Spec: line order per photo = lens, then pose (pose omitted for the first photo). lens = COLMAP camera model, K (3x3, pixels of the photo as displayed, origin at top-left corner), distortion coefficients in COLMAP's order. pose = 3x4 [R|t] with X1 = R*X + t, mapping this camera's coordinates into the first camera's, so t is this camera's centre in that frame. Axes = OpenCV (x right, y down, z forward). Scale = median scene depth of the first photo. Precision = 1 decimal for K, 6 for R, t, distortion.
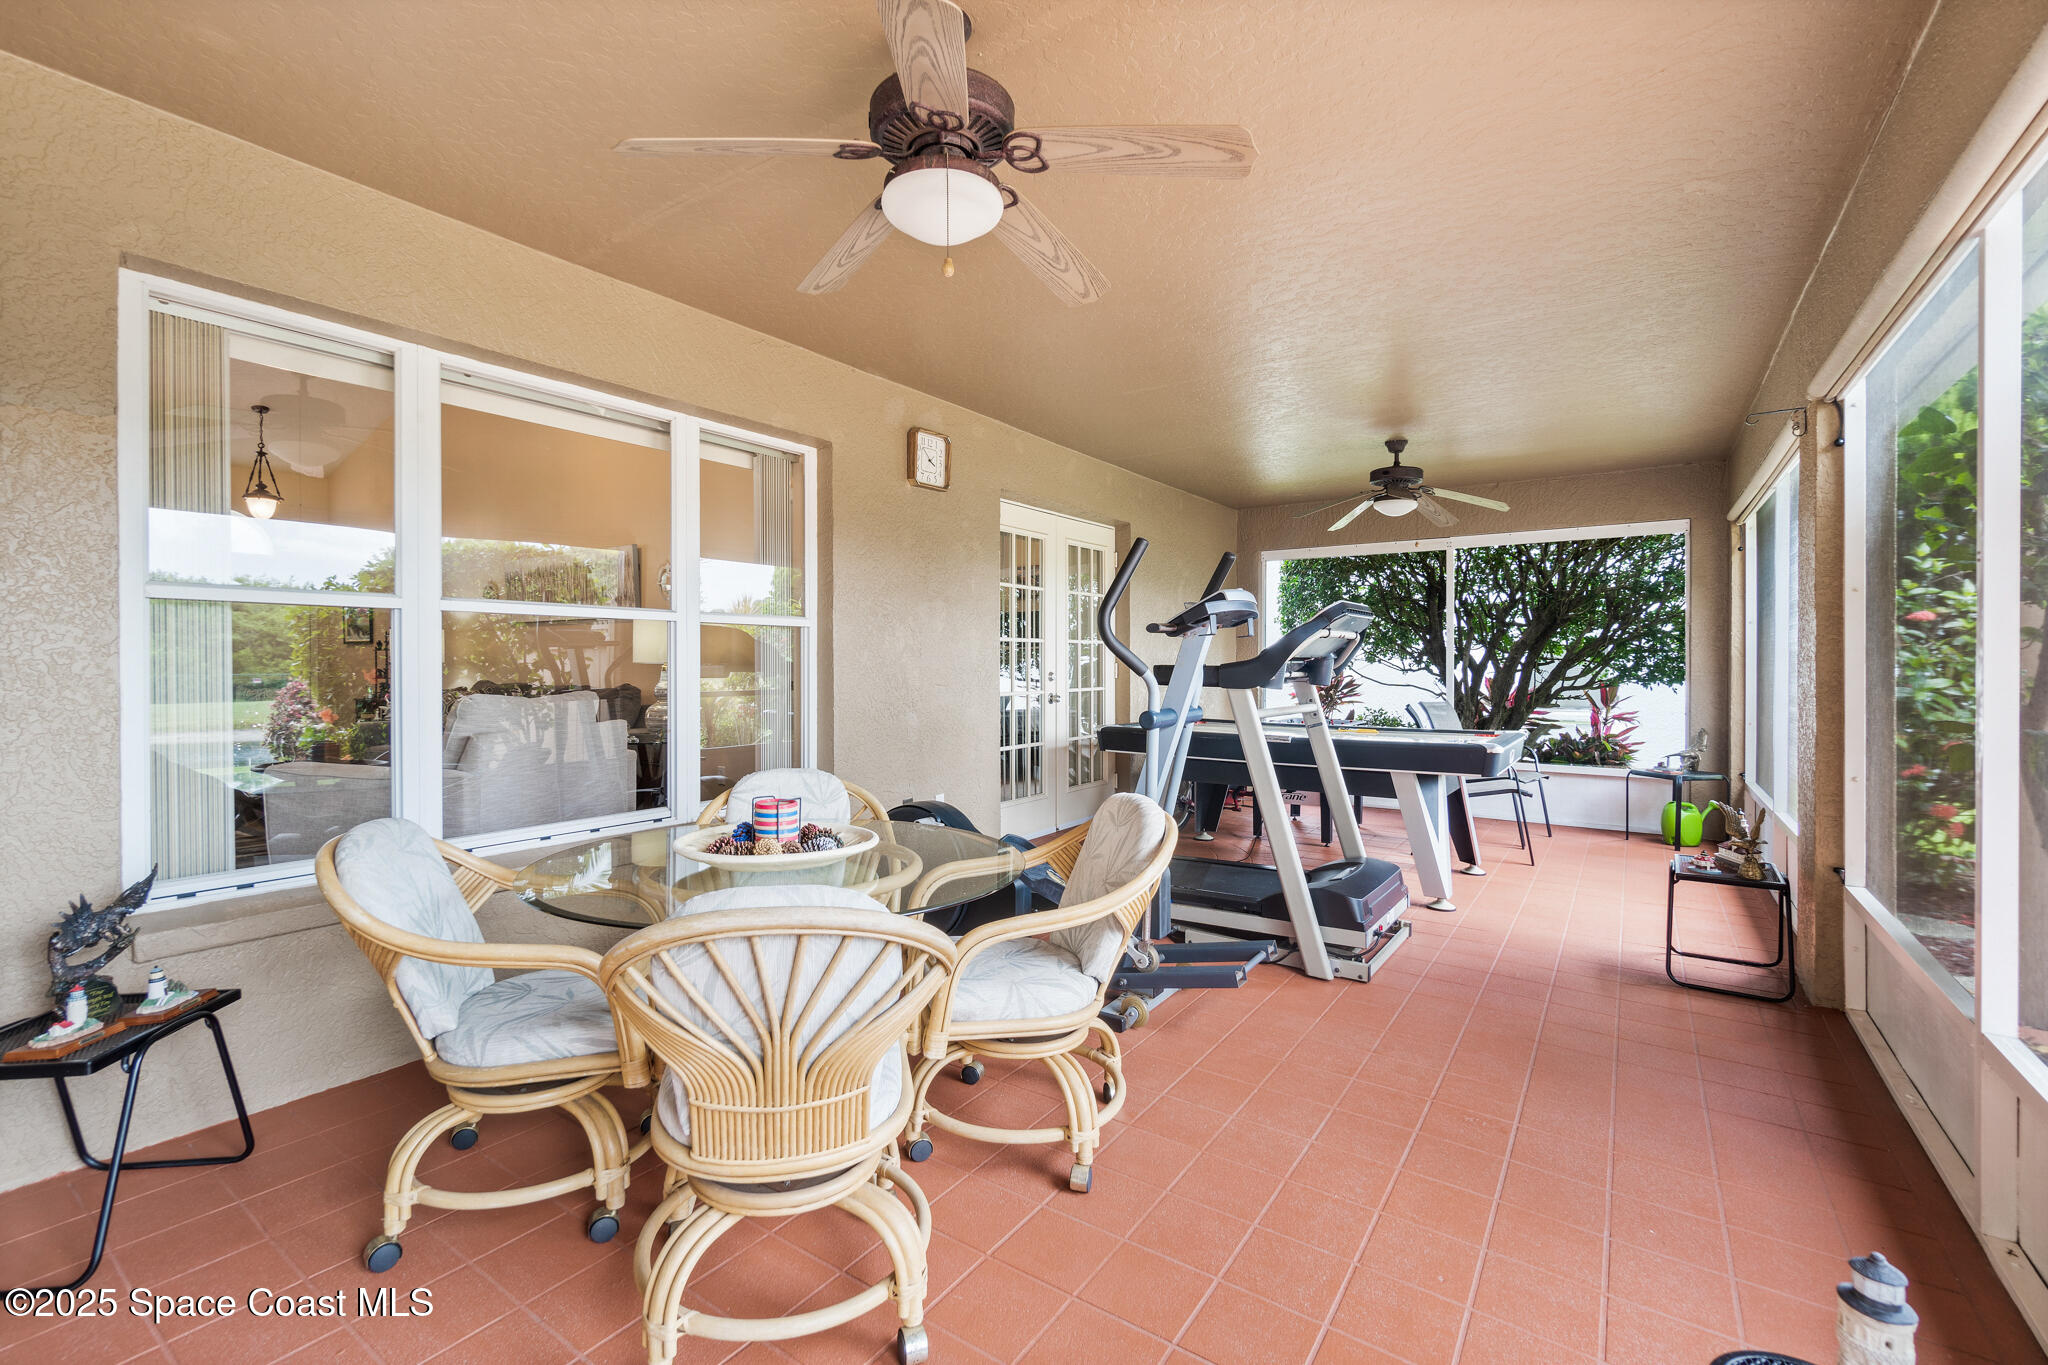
lens RADIAL K [[896.7, 0, 977.5], [0, 896.7, 666.7], [0, 0, 1]] dist [-0.001962, 0.003105]
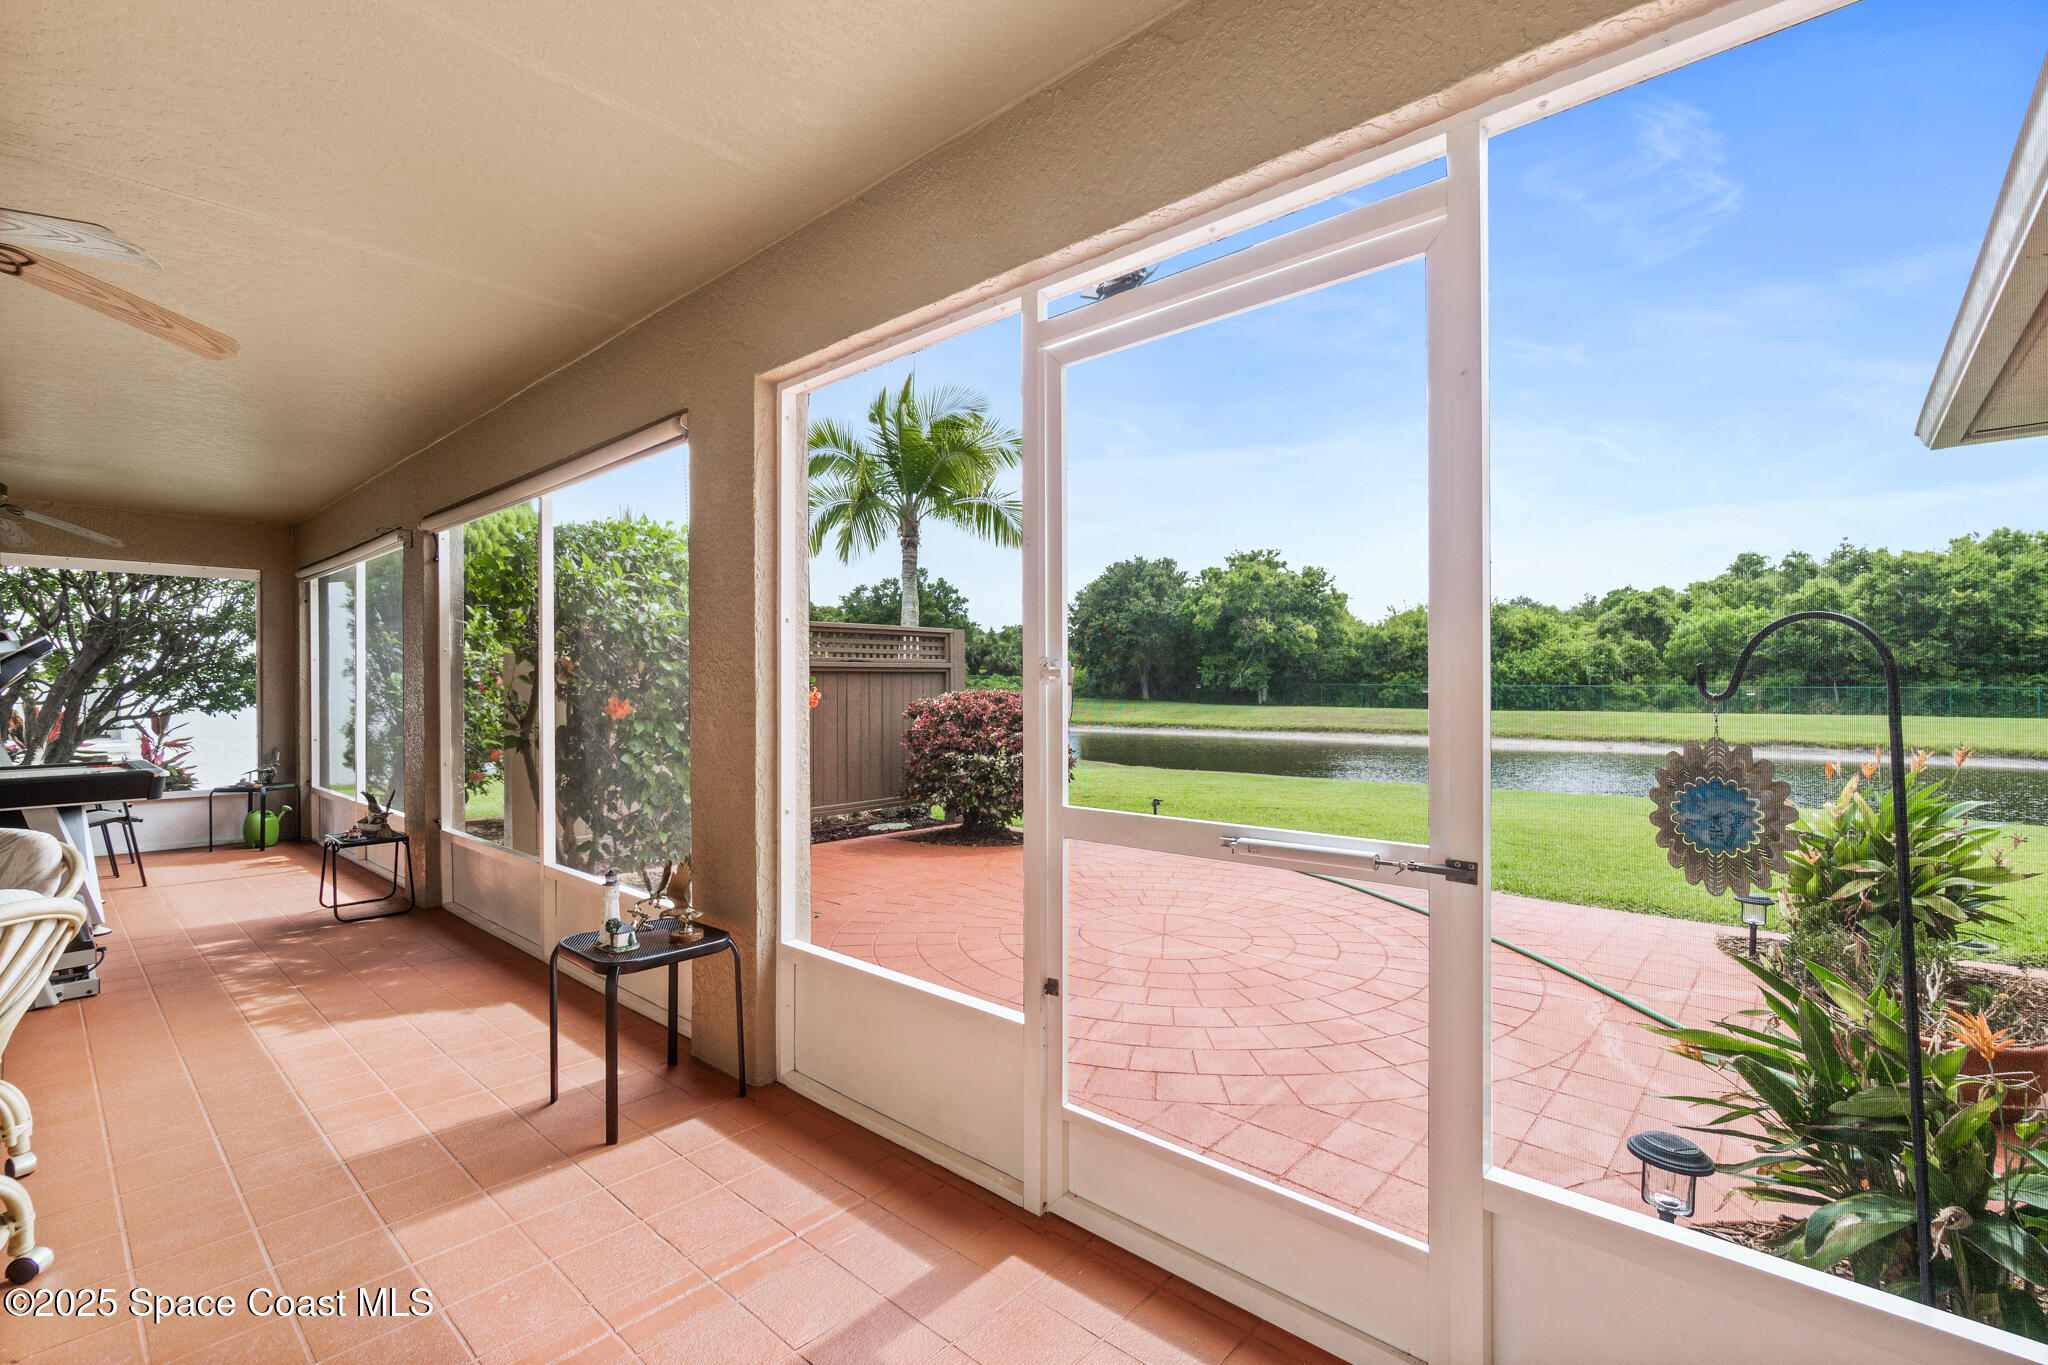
lens RADIAL K [[896.7, 0, 1026.1], [0, 896.7, 685.9], [0, 0, 1]] dist [-0.001962, 0.003105]
pose [[0.102138, -0.001845, 0.994769, -0.236358], [0.007474, 0.999971, 0.001087, -0.005417], [-0.994742, 0.007324, 0.102149, -0.101401]]
